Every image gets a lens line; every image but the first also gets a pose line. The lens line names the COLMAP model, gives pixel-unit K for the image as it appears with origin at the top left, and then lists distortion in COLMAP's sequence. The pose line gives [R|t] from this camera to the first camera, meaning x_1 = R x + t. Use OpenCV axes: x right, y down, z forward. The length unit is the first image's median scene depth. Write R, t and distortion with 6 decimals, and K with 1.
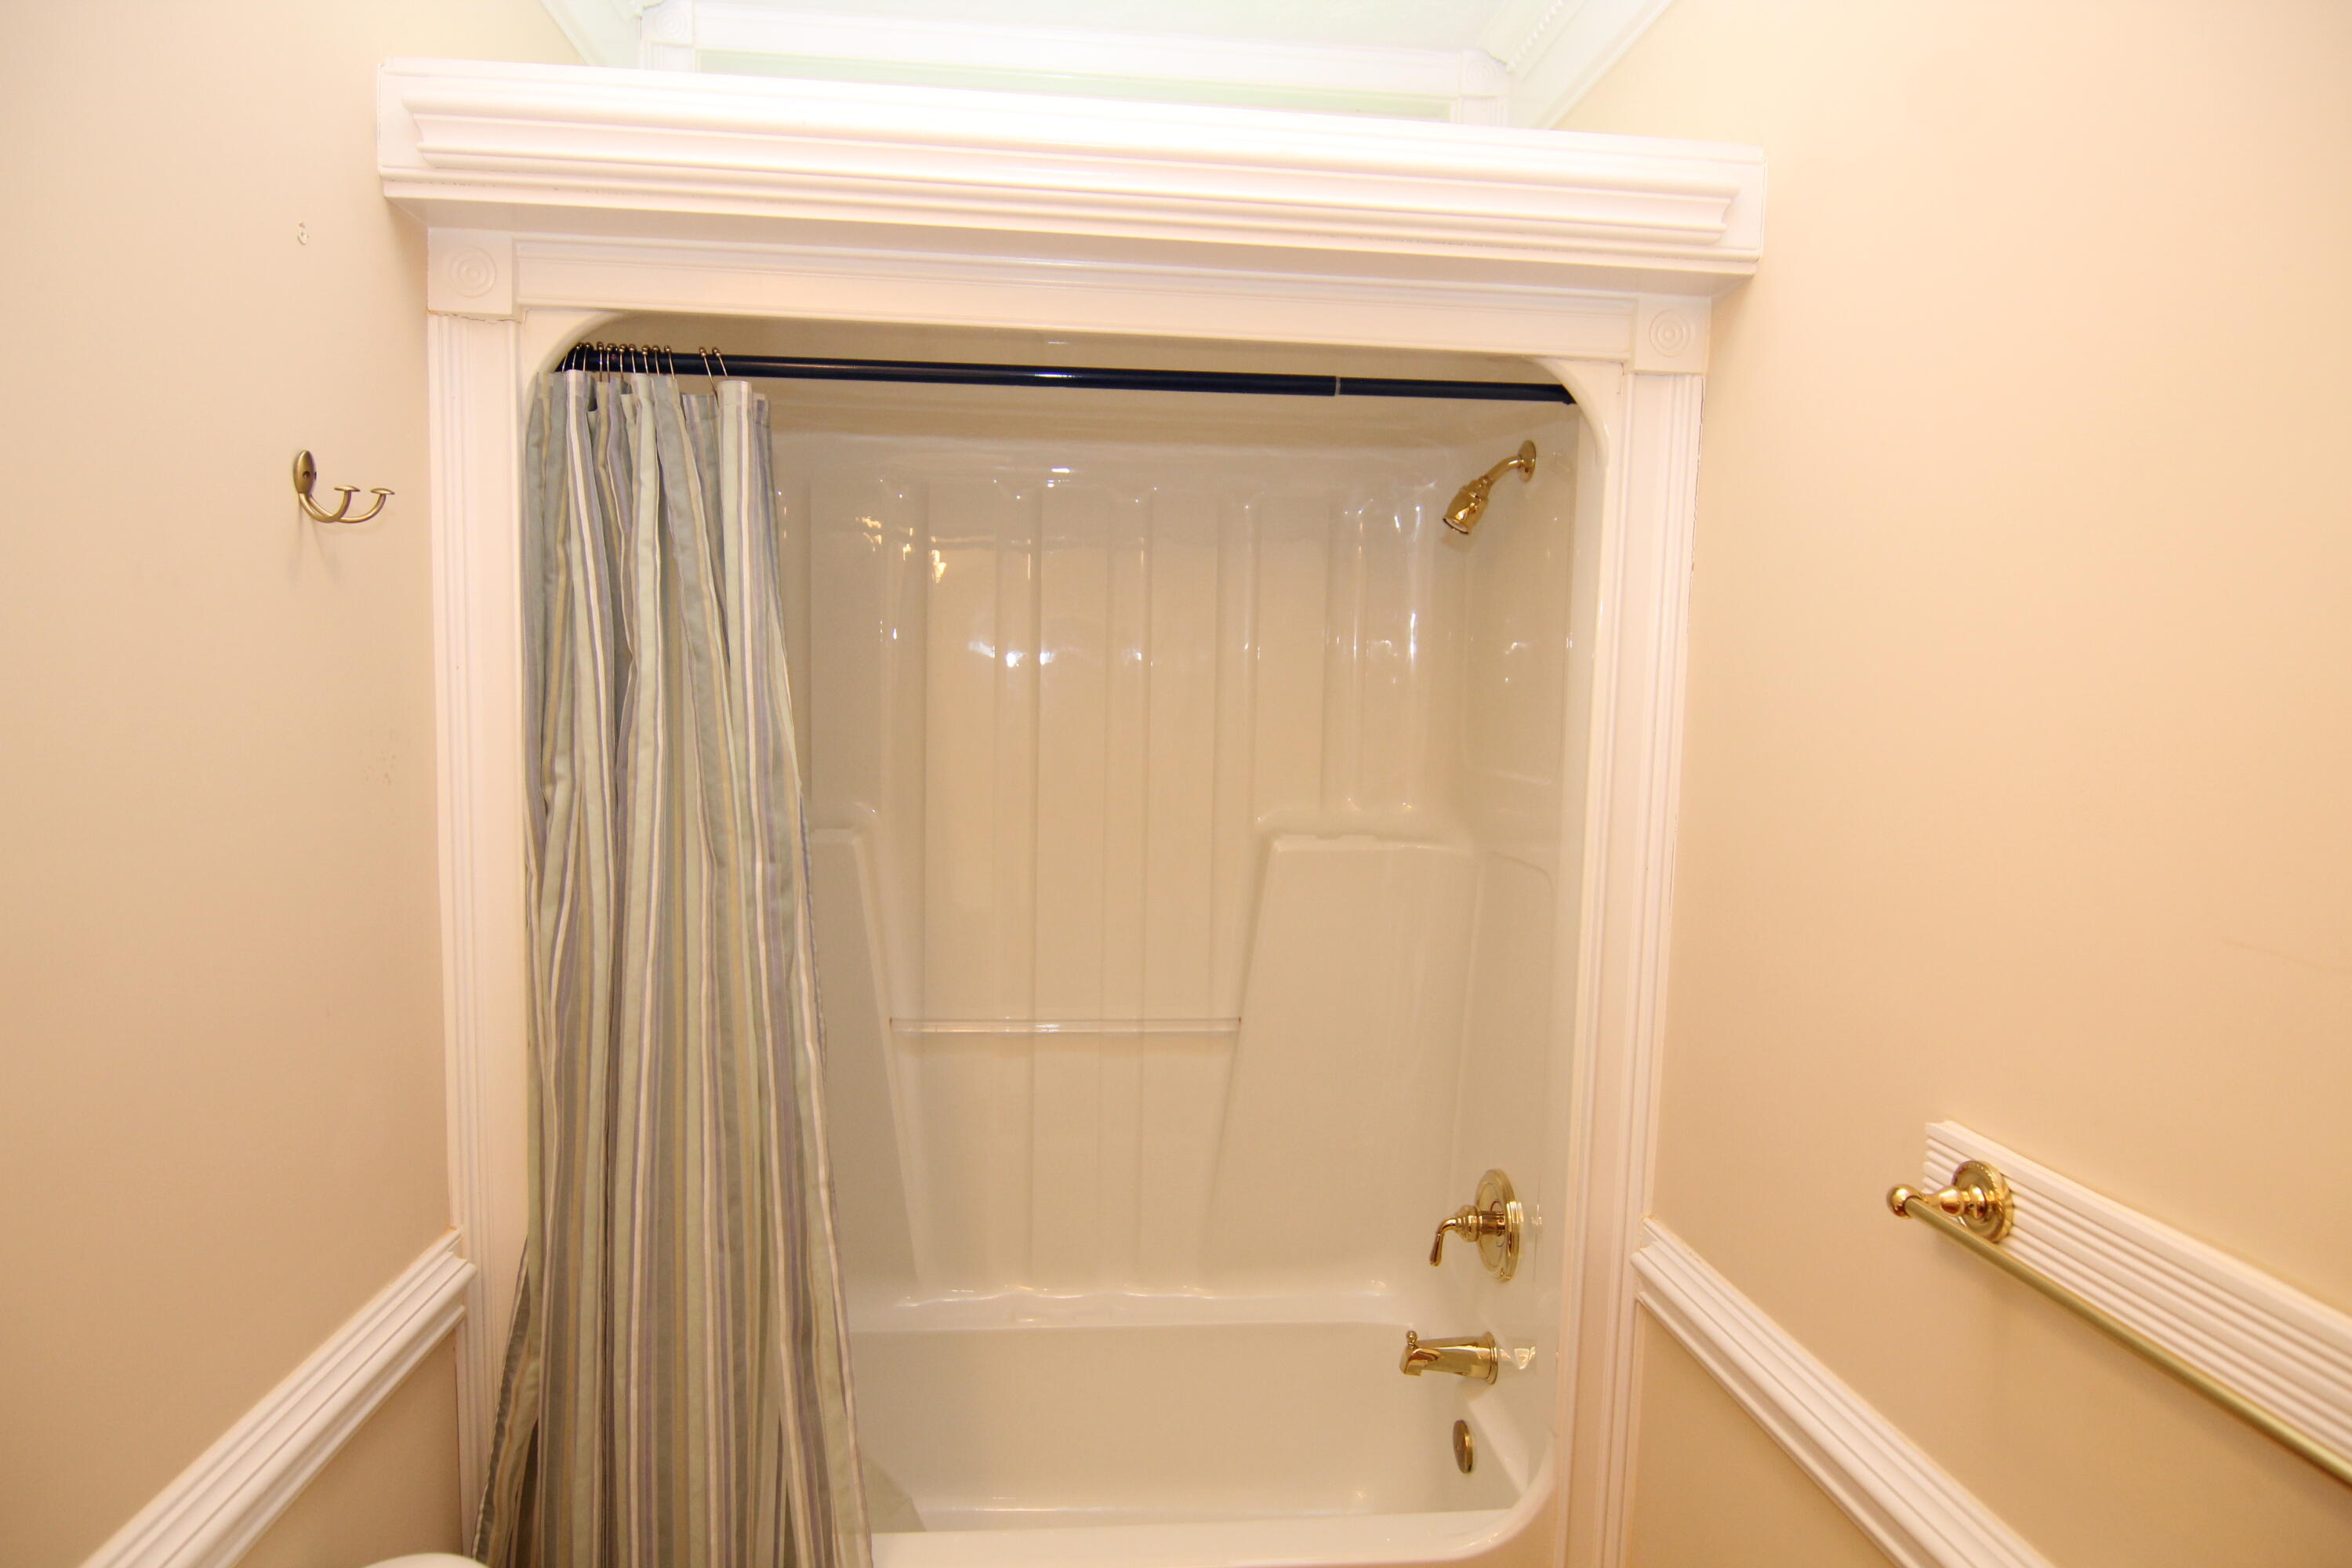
lens RADIAL K [[1302.9, 0, 1171.9], [0, 1302.9, 798.9], [0, 0, 1]] dist [-0.009676, -0.001970]
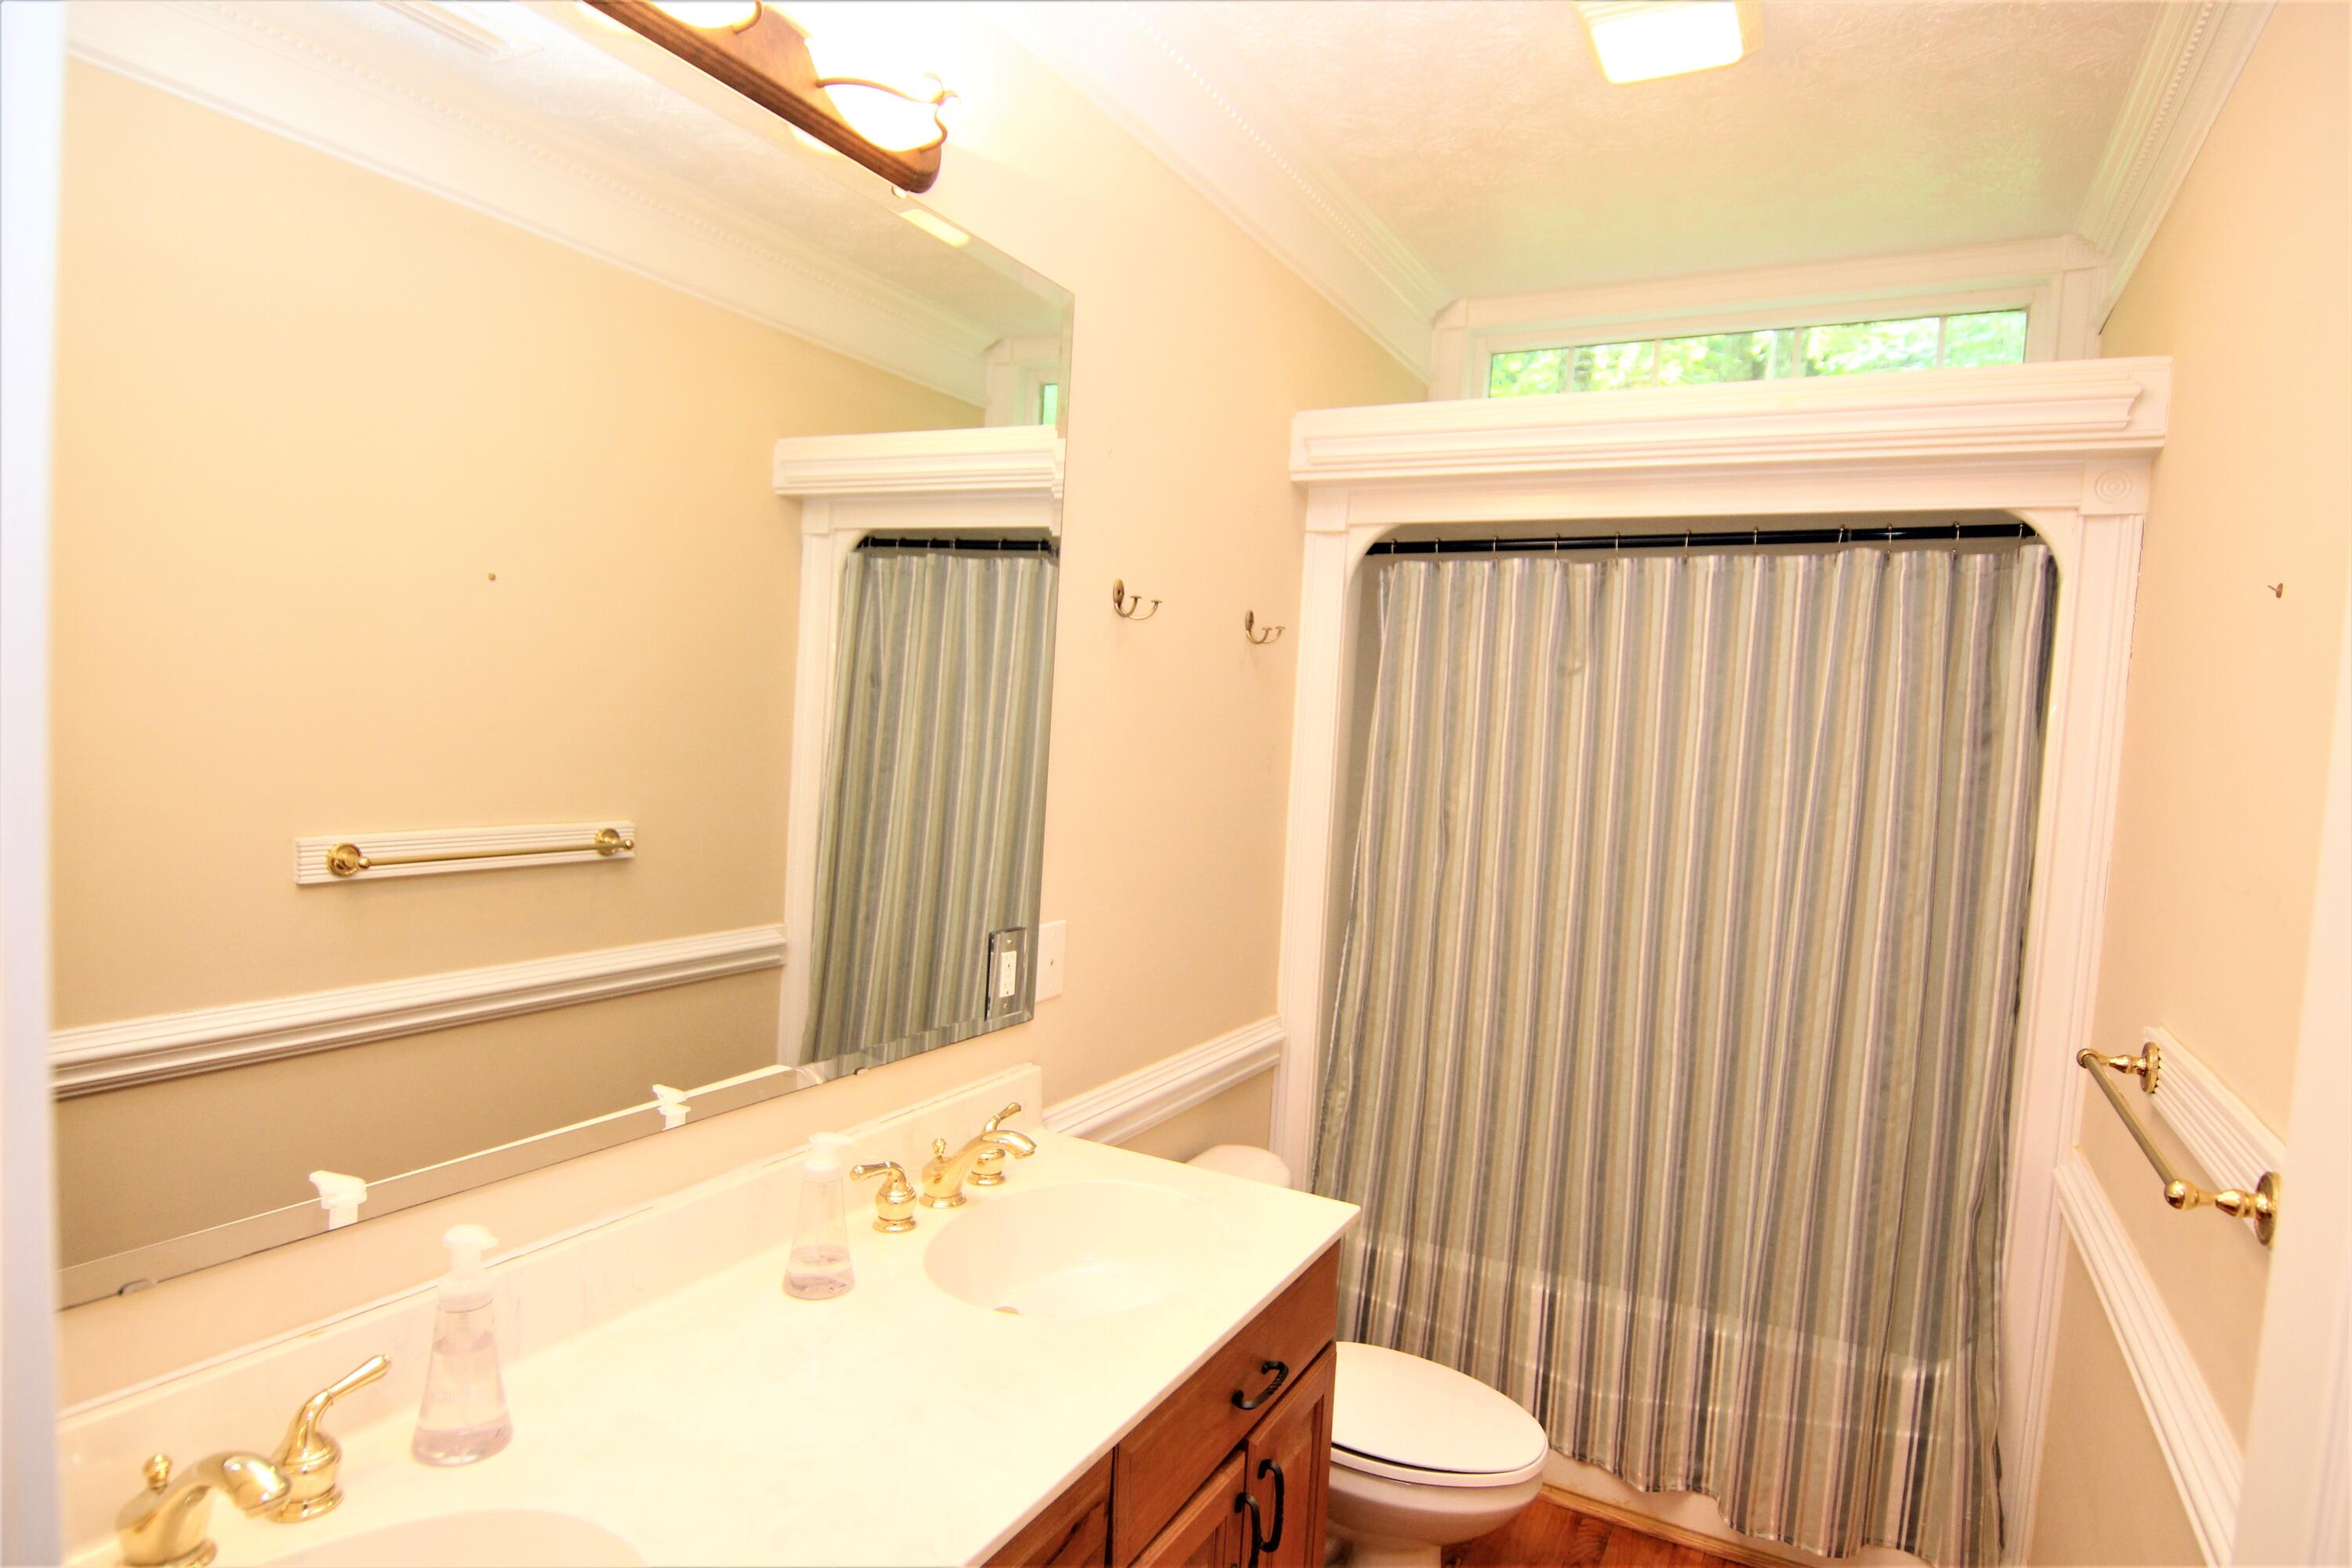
lens RADIAL K [[1302.9, 0, 1171.9], [0, 1302.9, 798.9], [0, 0, 1]] dist [-0.009676, -0.001970]
pose [[0.829418, 0.054296, -0.555984, 0.364316], [-0.082690, 0.996234, -0.026068, 0.090667], [0.552474, 0.067596, 0.830784, -0.699727]]
